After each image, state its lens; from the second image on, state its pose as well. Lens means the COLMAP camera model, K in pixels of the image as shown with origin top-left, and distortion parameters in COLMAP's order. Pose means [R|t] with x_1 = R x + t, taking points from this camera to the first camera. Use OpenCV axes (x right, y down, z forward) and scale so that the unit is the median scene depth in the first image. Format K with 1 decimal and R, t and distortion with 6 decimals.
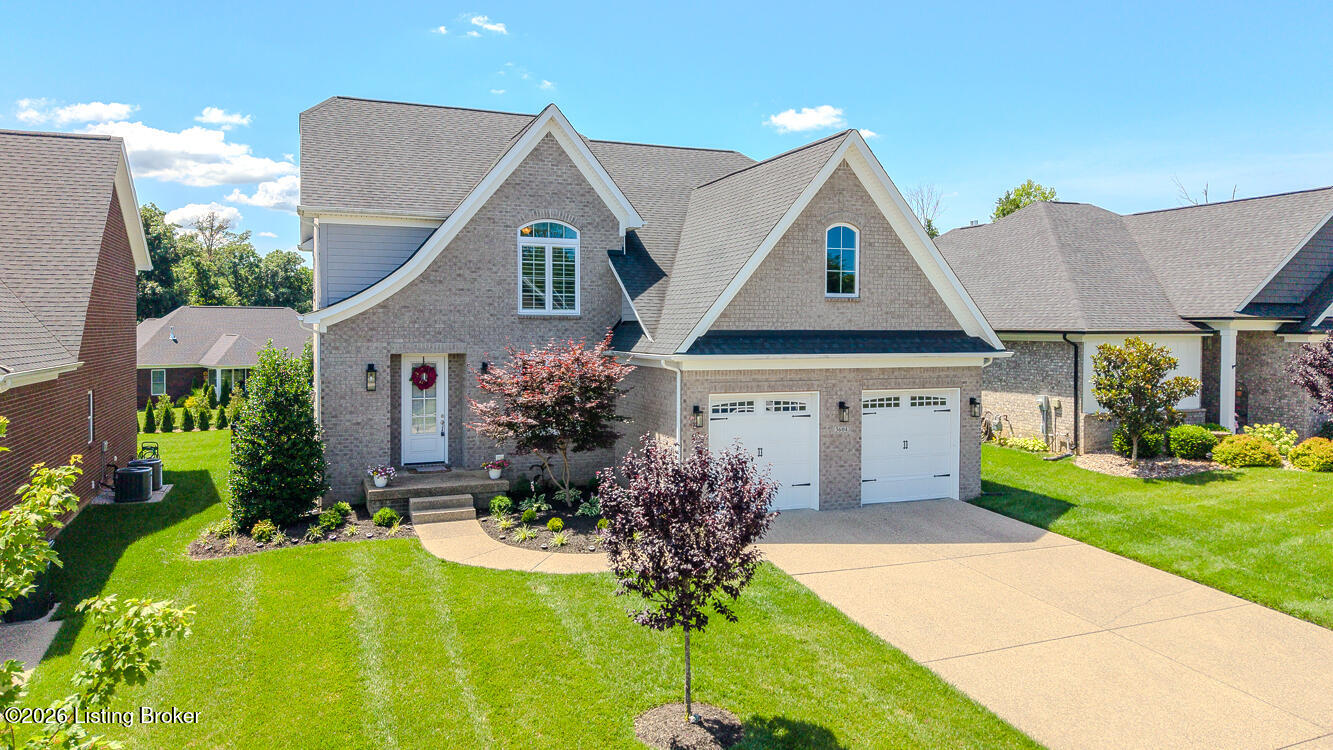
lens RADIAL K [[903.7, 0, 681.9], [0, 903.7, 338.7], [0, 0, 1]] dist [0.005375, -0.007097]
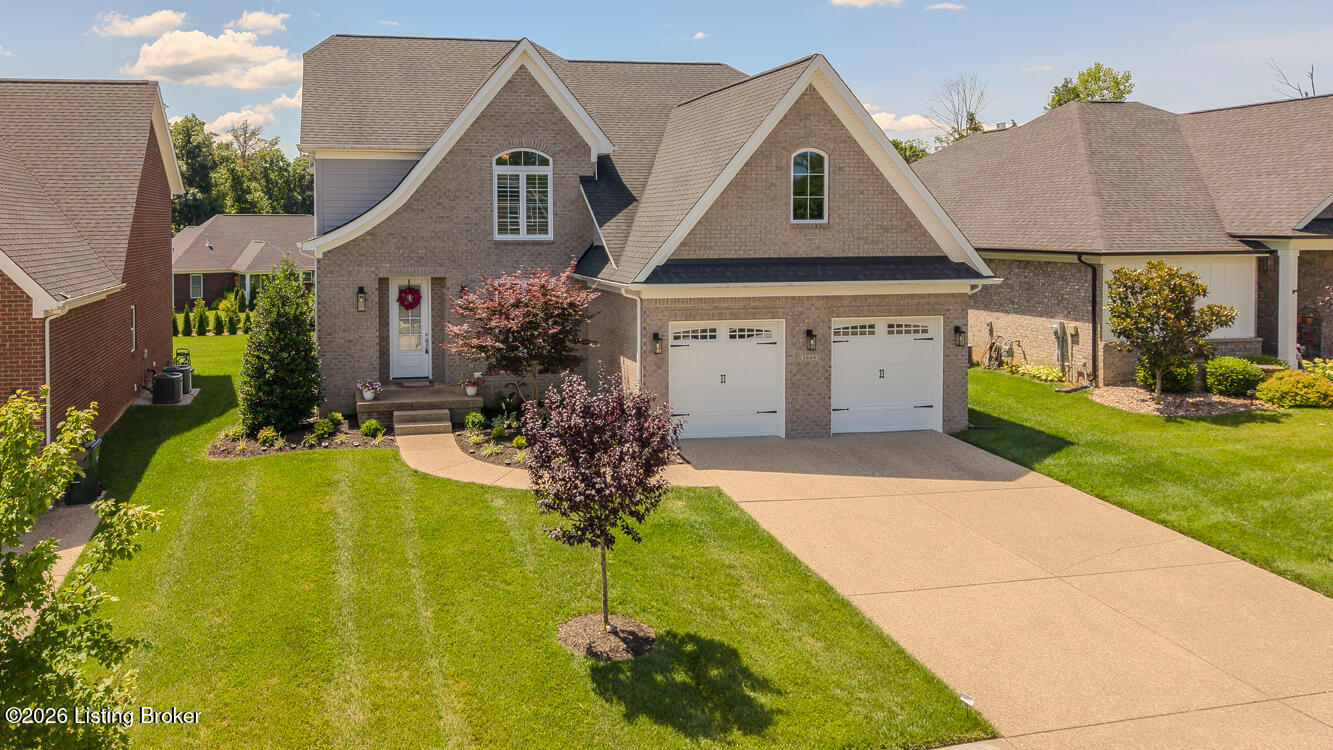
lens RADIAL K [[947.6, 0, 504.5], [0, 947.6, 241.3], [0, 0, 1]] dist [0.000299, -0.003293]
pose [[0.977026, -0.001770, -0.213114, 0.069560], [0.002737, 0.999987, 0.004244, -0.030948], [0.213104, -0.004729, 0.977018, -0.082645]]
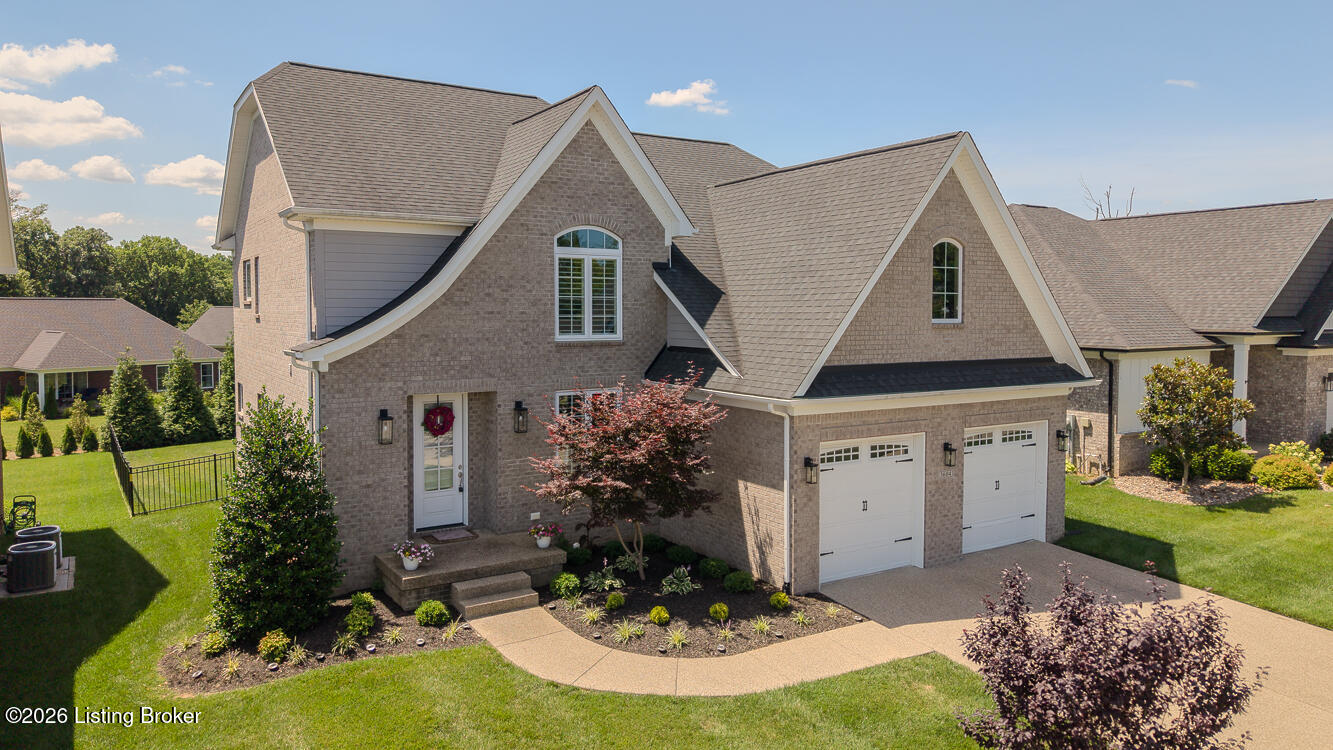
lens RADIAL K [[903.7, 0, 681.9], [0, 903.7, 338.7], [0, 0, 1]] dist [0.005375, -0.007097]
pose [[0.984149, -0.005905, 0.177247, -0.222643], [0.002278, 0.999784, 0.020659, -0.048183], [-0.177331, -0.019928, 0.983950, 0.176920]]
